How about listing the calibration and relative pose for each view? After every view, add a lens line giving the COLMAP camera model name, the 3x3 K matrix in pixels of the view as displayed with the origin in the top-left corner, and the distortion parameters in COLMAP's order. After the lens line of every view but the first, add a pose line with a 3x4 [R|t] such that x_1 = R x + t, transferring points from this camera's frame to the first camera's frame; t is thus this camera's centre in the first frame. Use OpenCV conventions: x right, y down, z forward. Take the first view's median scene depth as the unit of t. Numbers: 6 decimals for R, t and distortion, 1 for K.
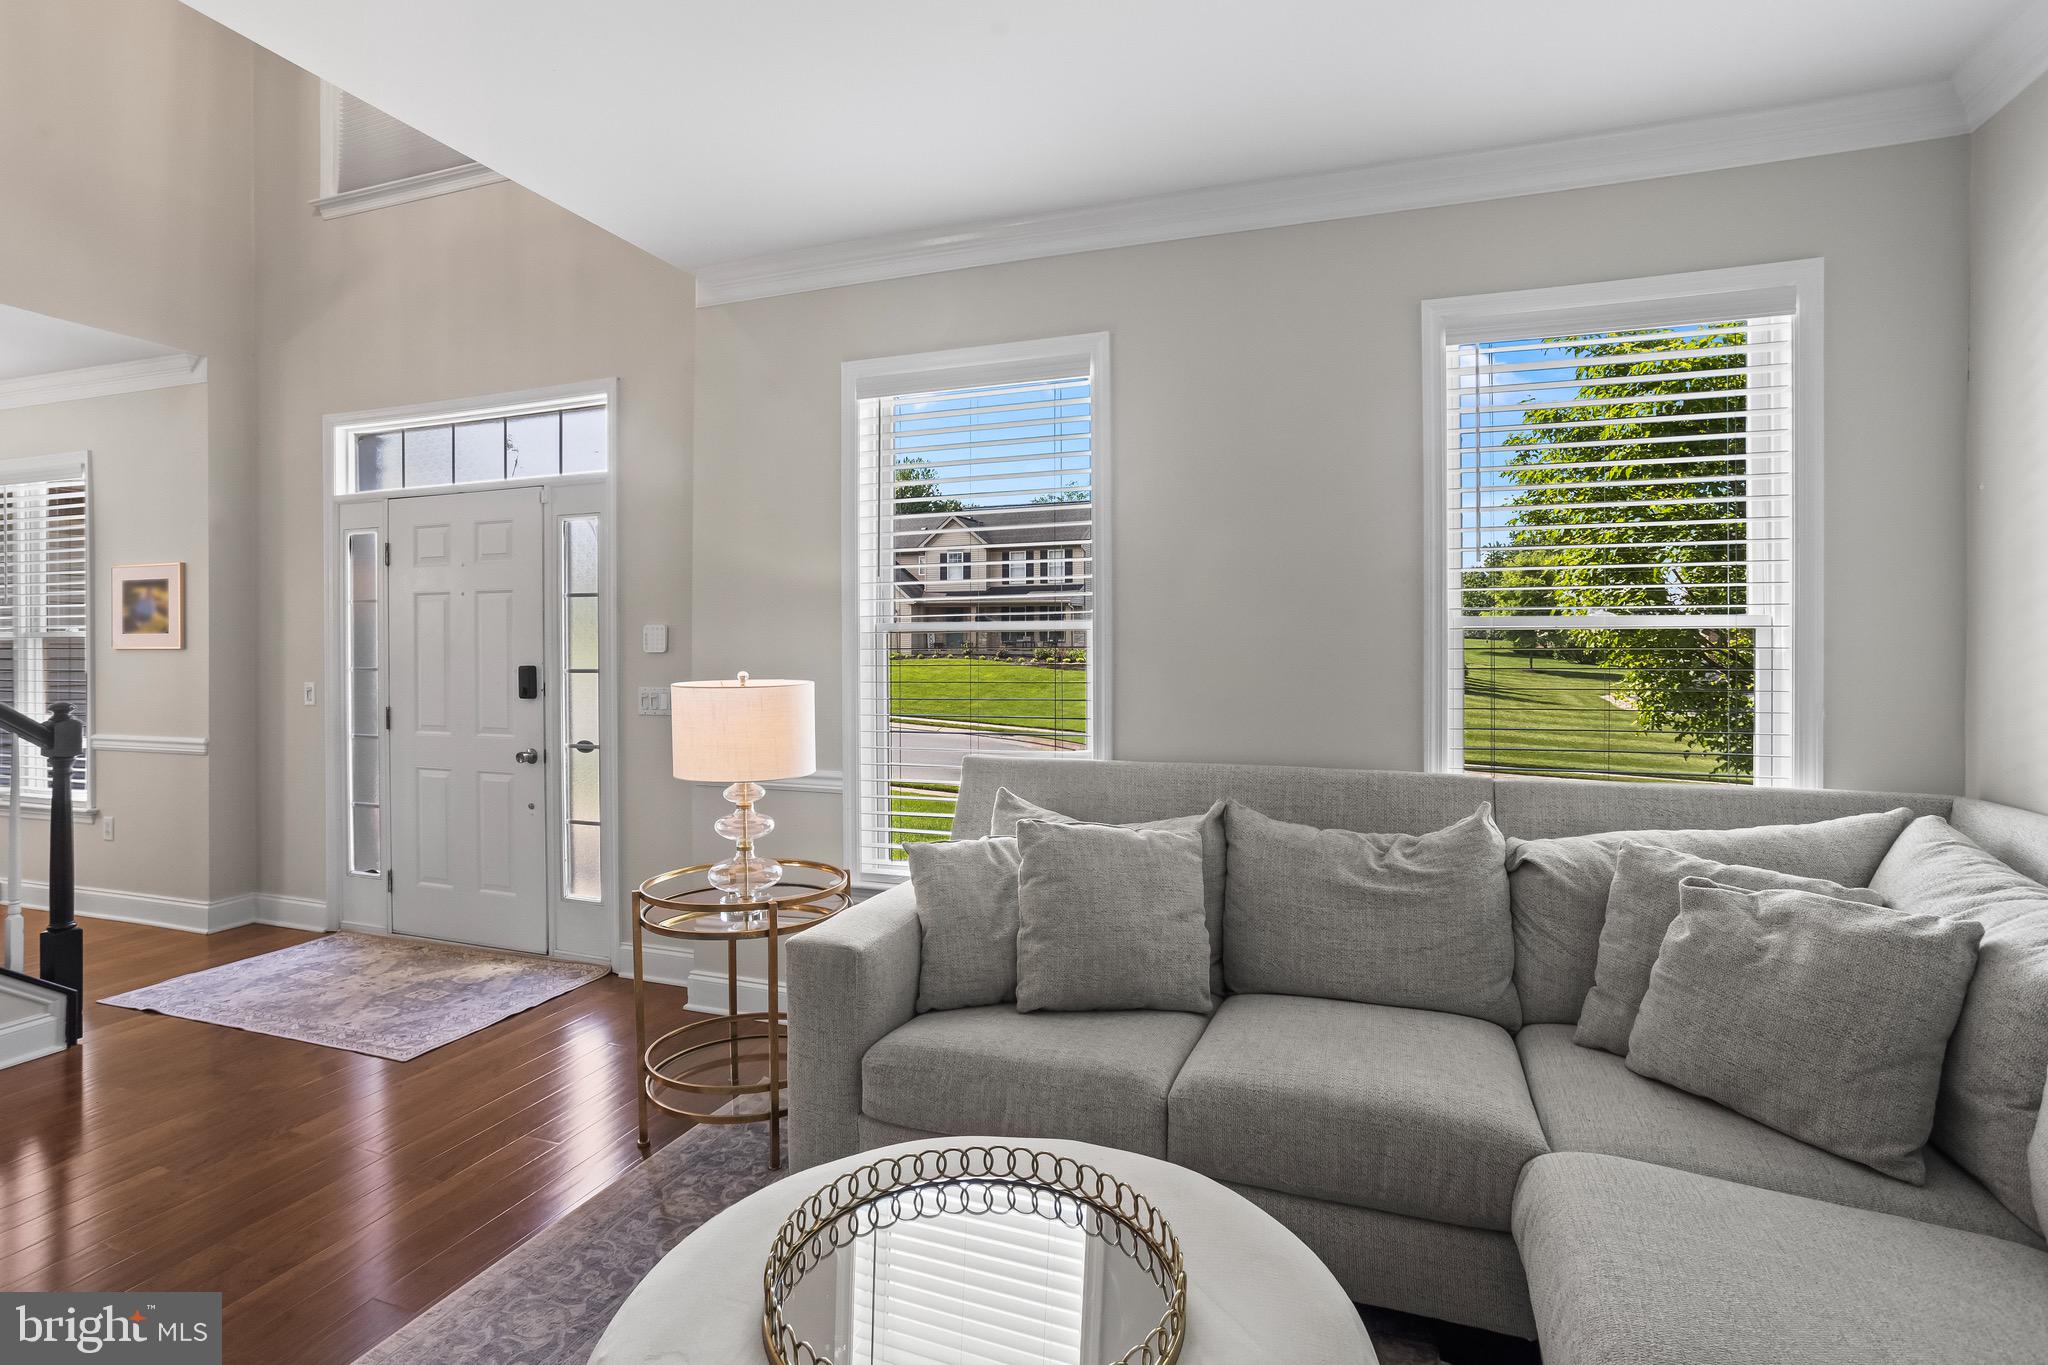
lens RADIAL K [[990.1, 0, 1033.4], [0, 990.1, 665.4], [0, 0, 1]] dist [-0.032079, 0.017137]
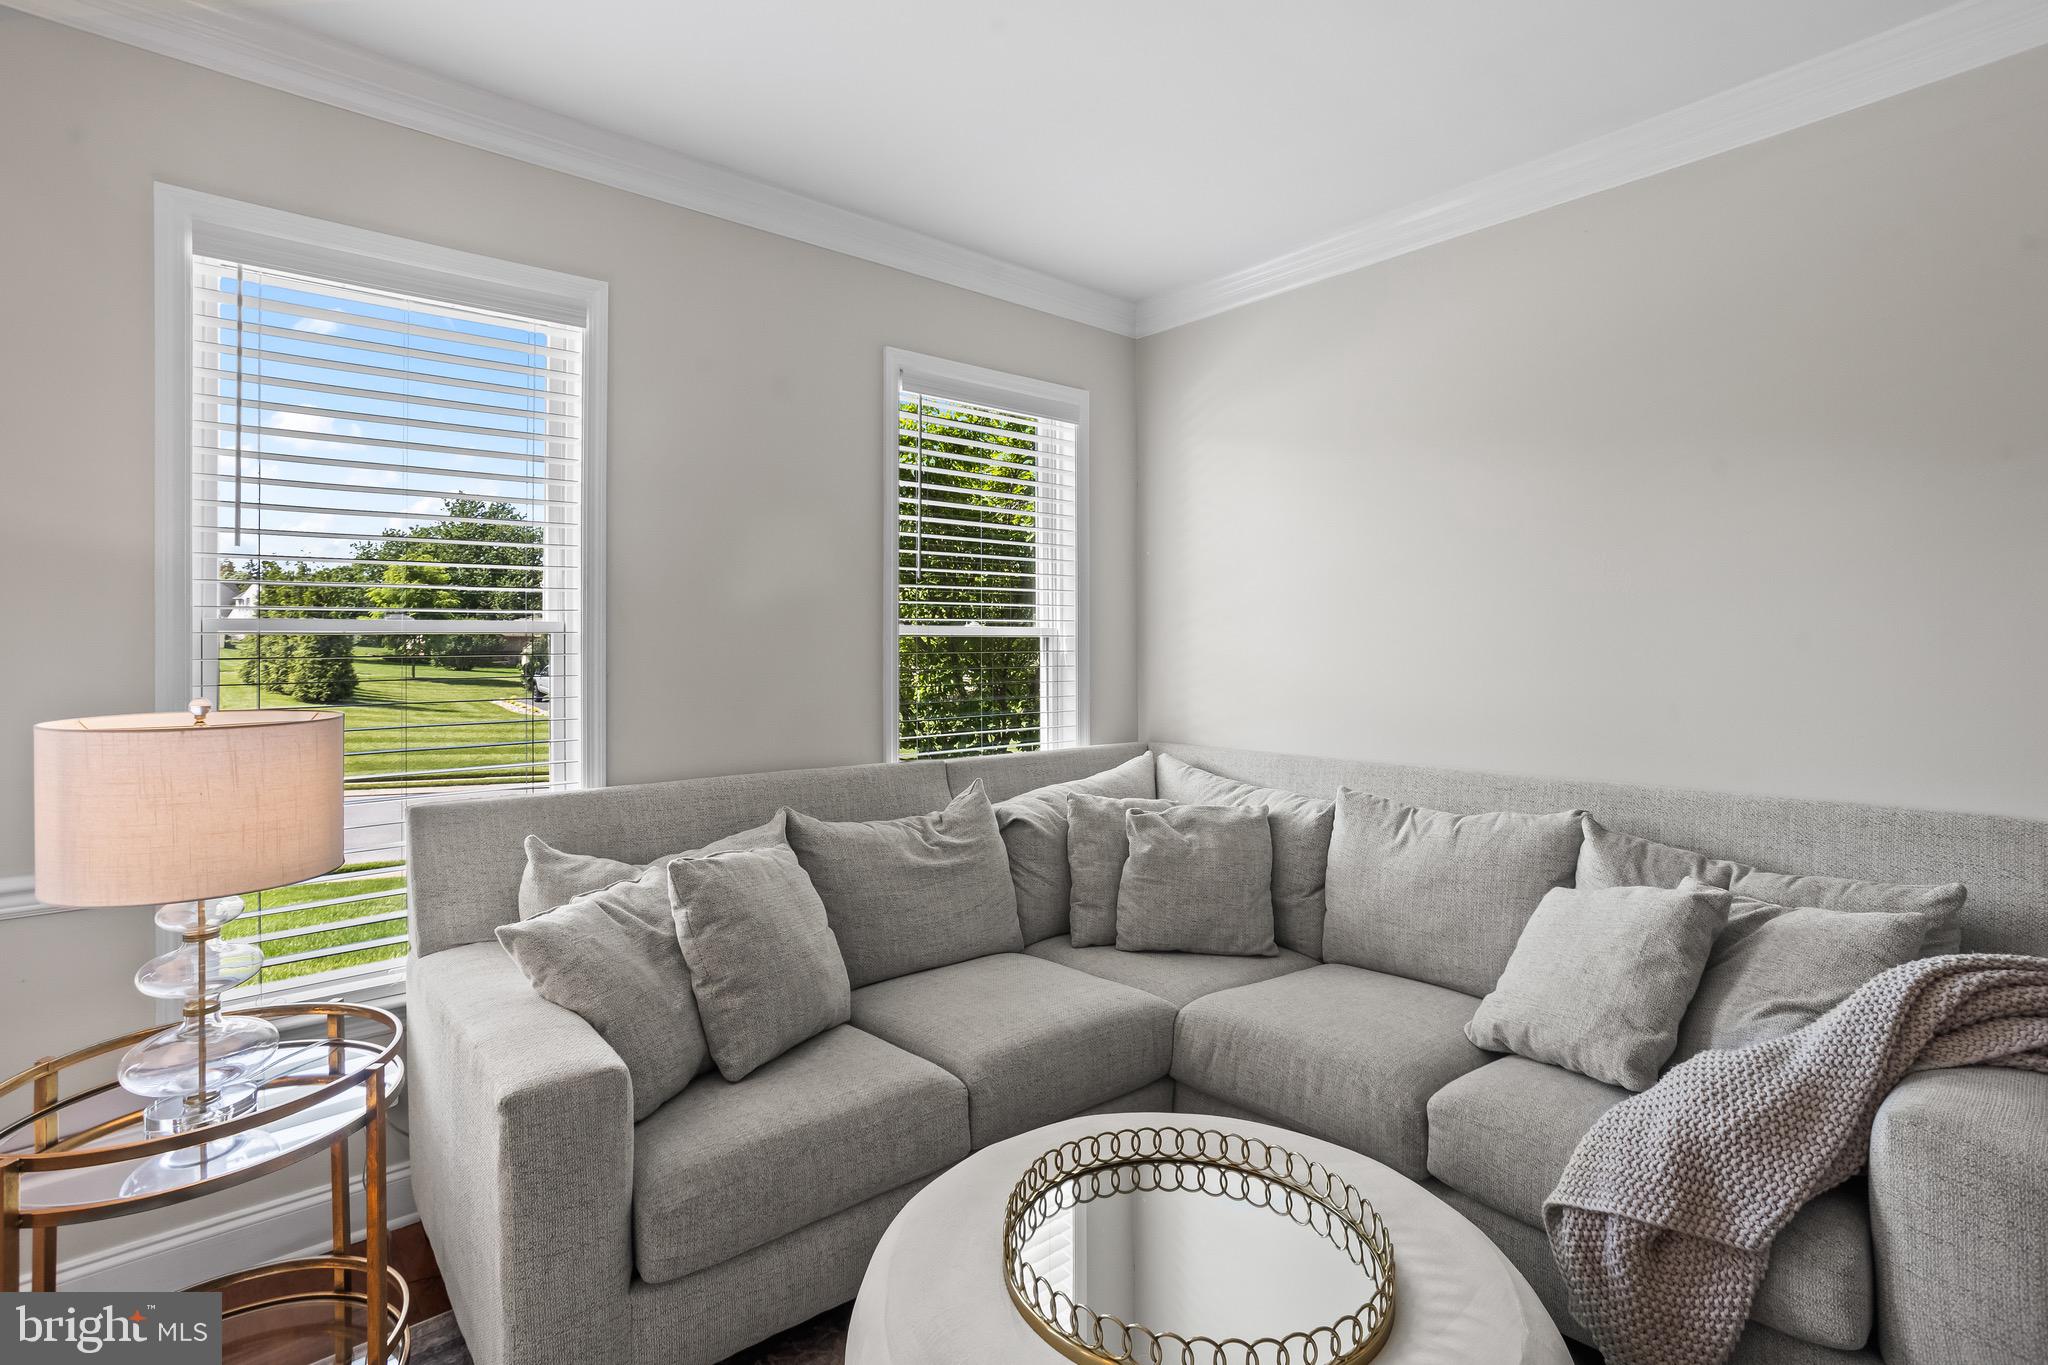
lens RADIAL K [[990.1, 0, 1020.2], [0, 990.1, 661.6], [0, 0, 1]] dist [-0.032079, 0.017137]
pose [[0.513936, -0.011833, 0.857747, -0.577790], [0.021201, 0.999775, 0.001090, -0.006148], [-0.857566, 0.017625, 0.514071, 0.330554]]
